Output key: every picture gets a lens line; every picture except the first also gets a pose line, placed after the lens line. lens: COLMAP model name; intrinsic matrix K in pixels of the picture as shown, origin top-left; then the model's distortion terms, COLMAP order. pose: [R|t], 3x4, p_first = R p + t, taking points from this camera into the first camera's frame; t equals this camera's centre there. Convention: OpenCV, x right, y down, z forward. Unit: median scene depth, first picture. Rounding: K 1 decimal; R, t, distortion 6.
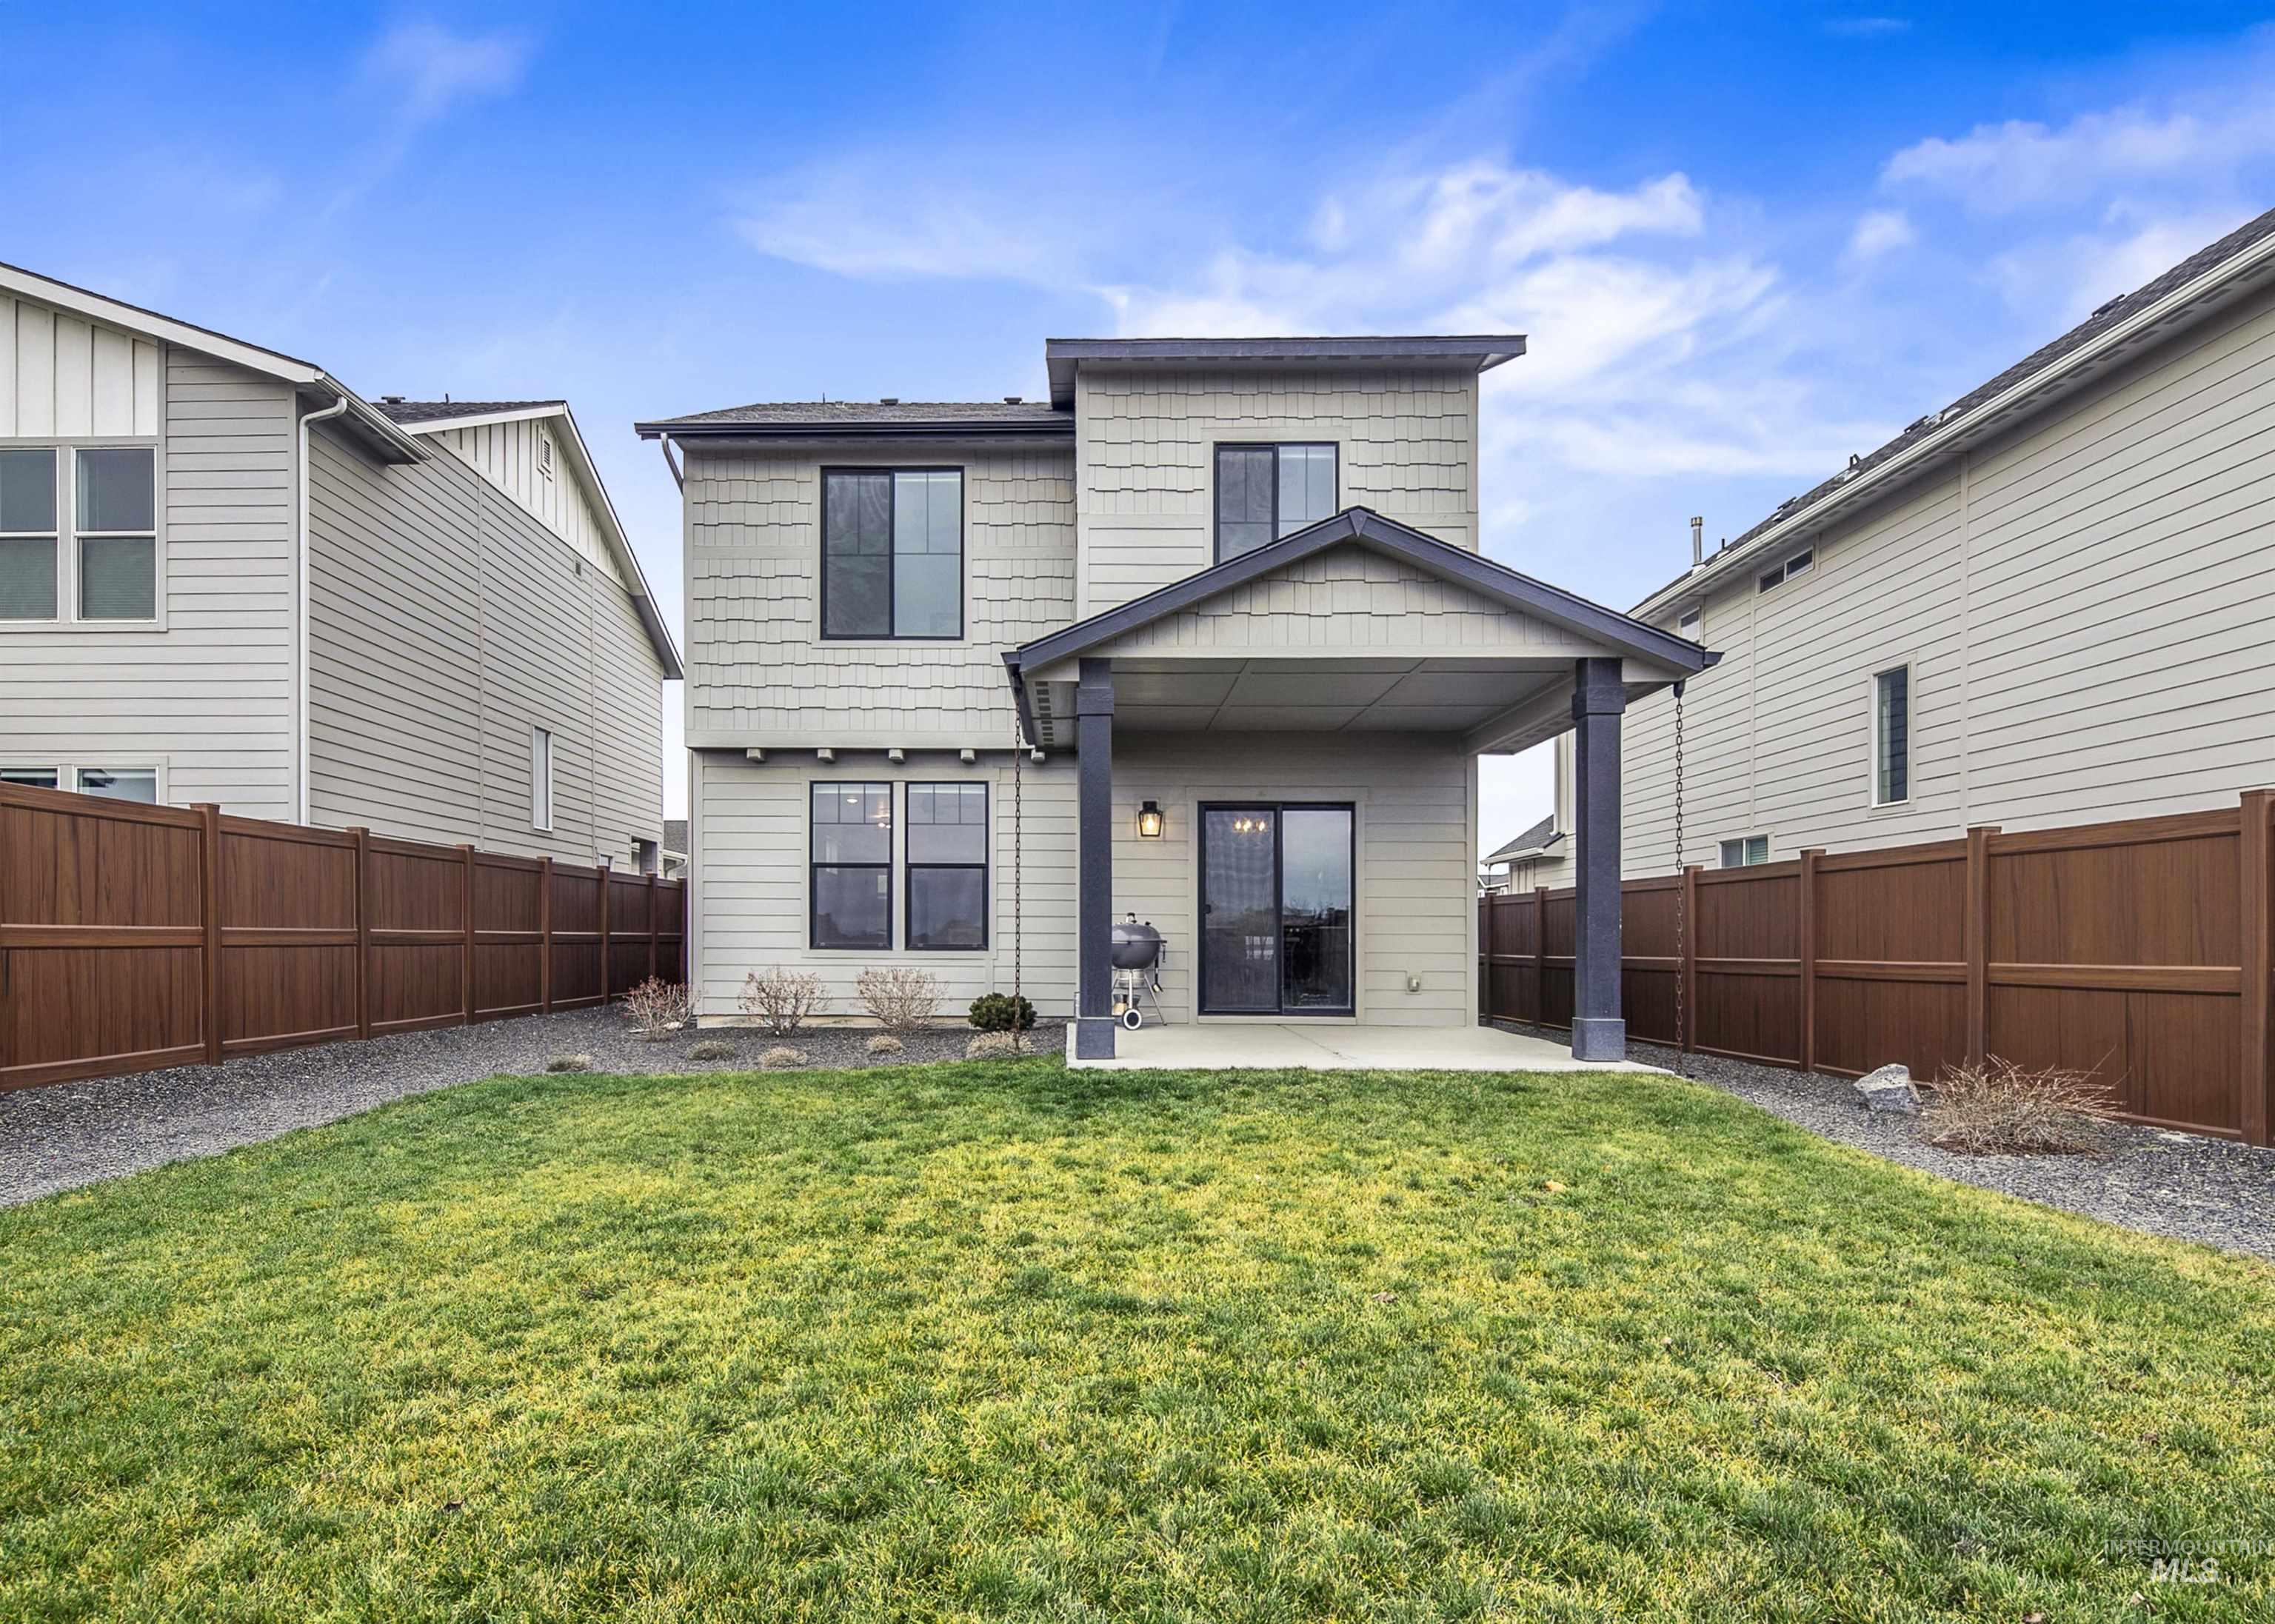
lens RADIAL K [[1226.2, 0, 1137.5], [0, 1226.2, 944.4], [0, 0, 1]] dist [-0.000954, -0.000960]
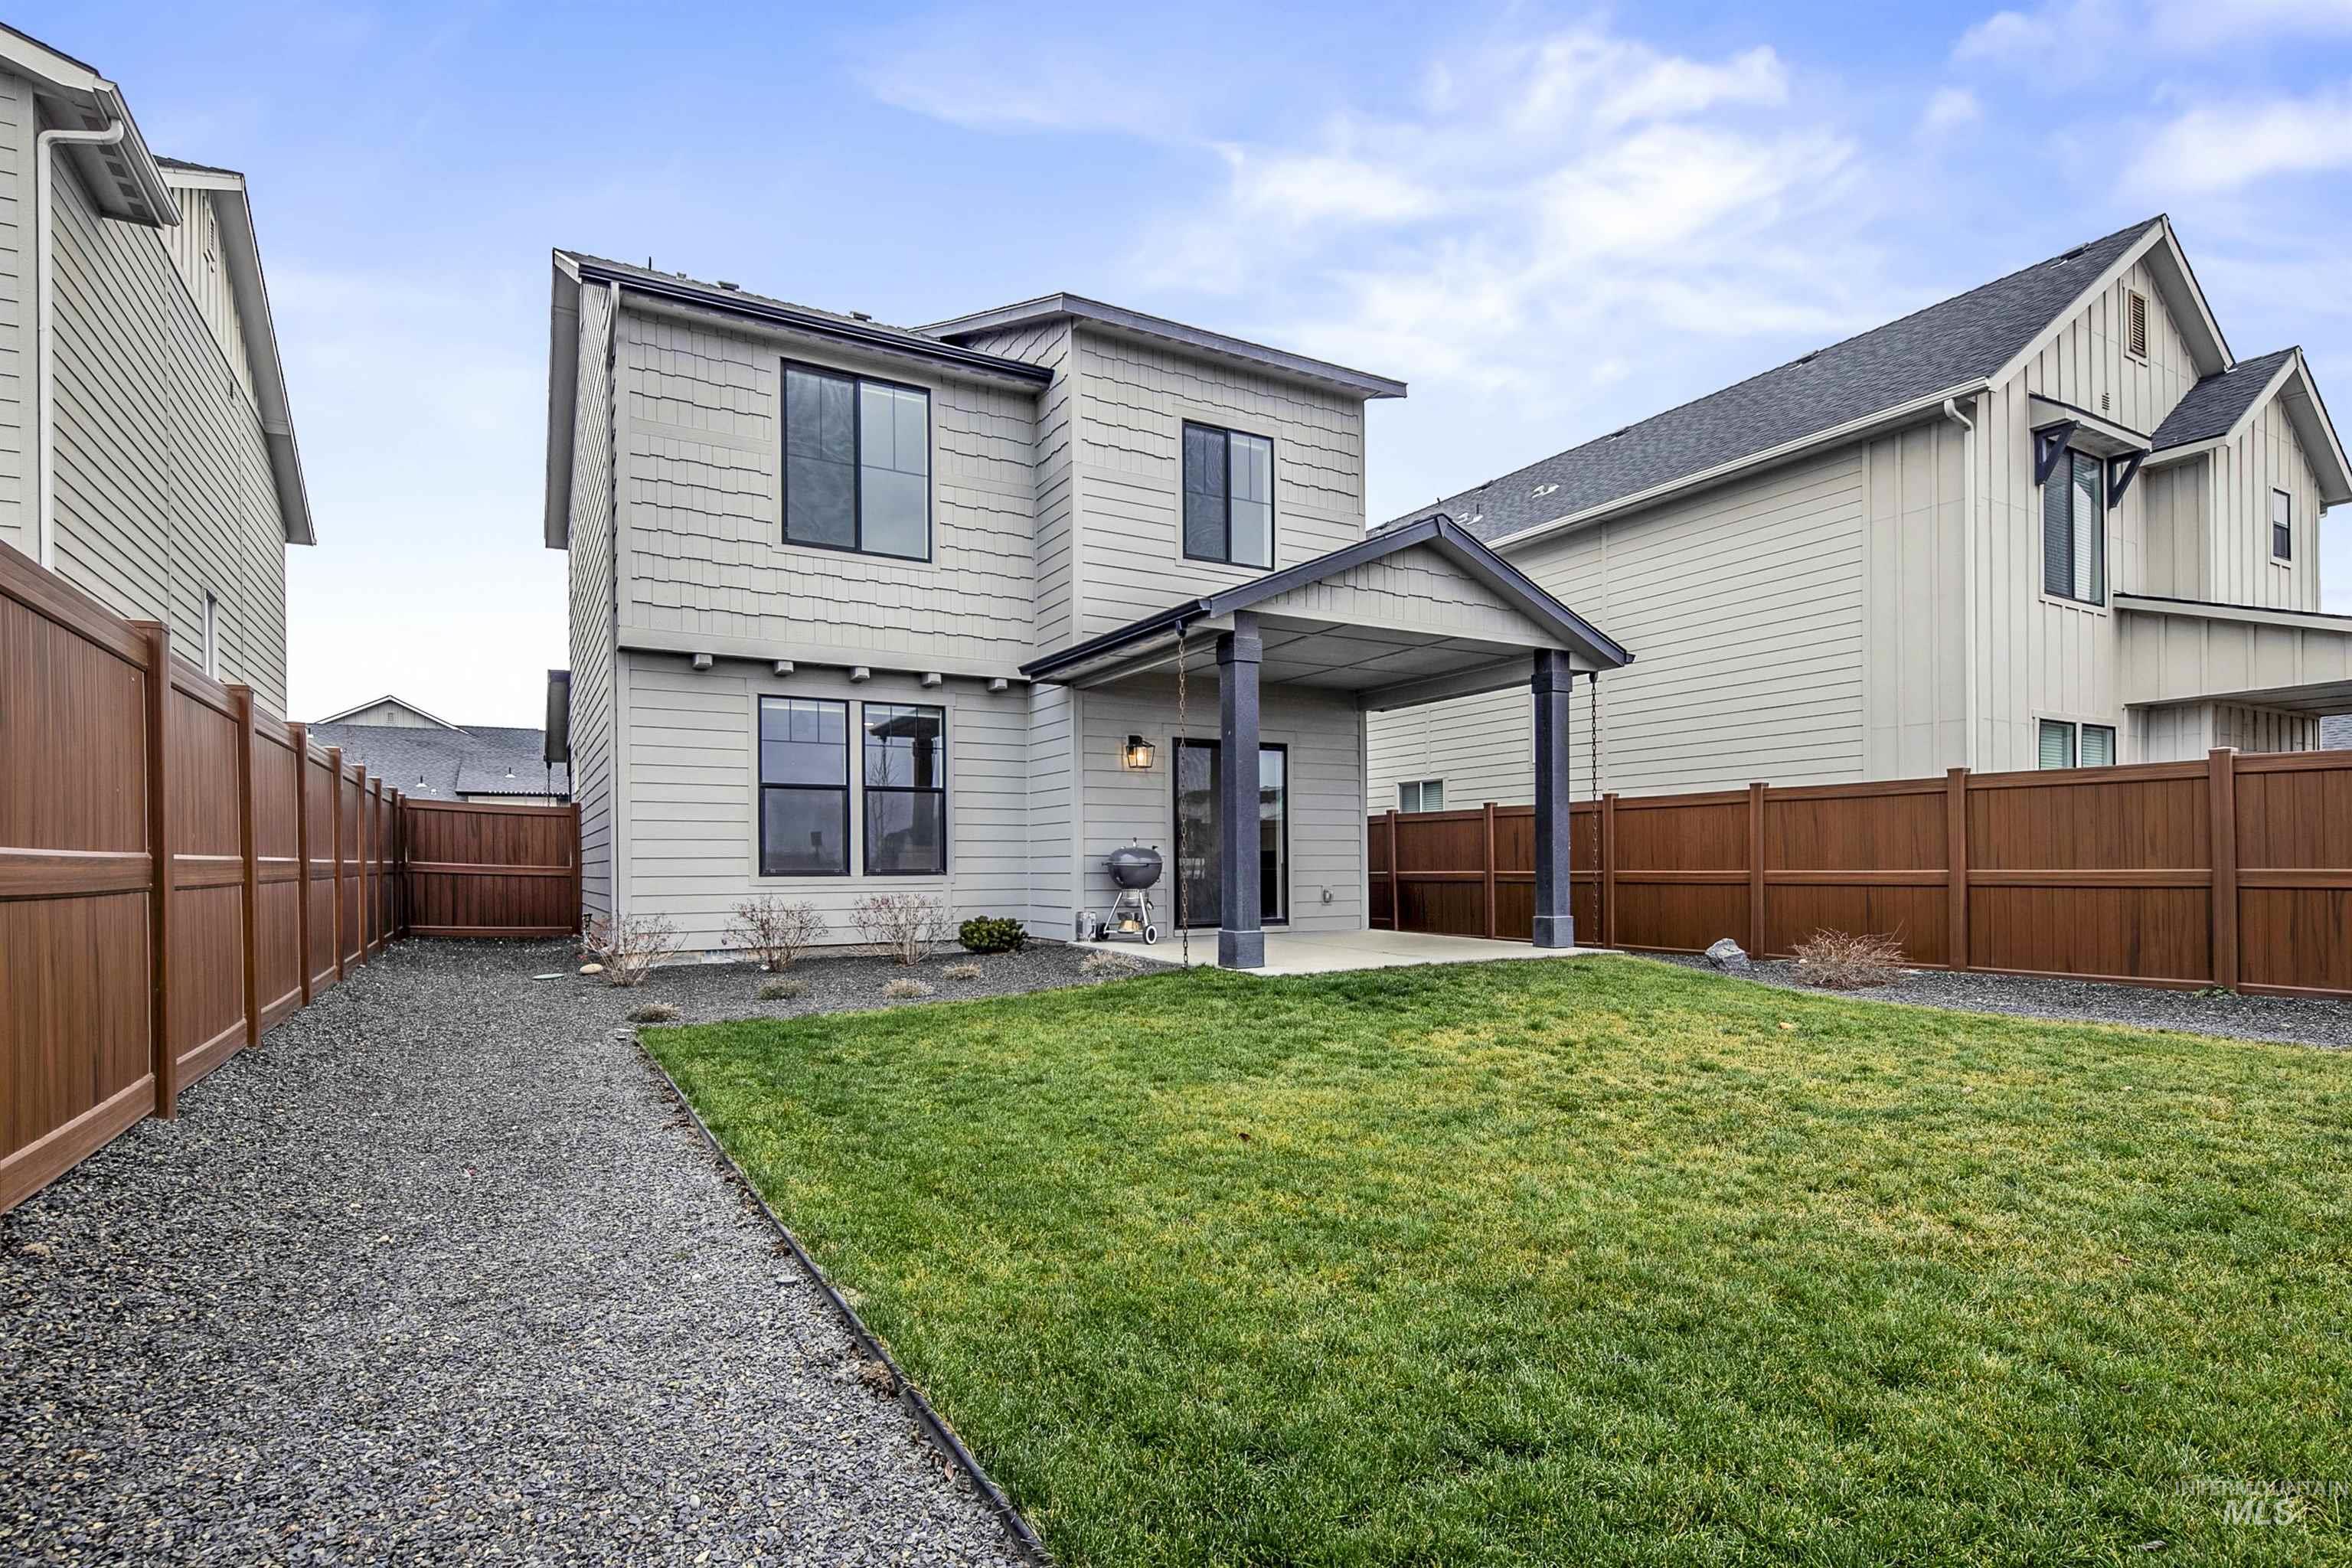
lens RADIAL K [[1162.3, 0, 1175.6], [0, 1162.3, 860.7], [0, 0, 1]] dist [-0.005106, 0.000394]
pose [[0.850627, -0.009571, 0.525683, -0.471226], [0.012132, 0.999925, -0.001426, -0.003006], [-0.525630, 0.007591, 0.850679, 0.095260]]
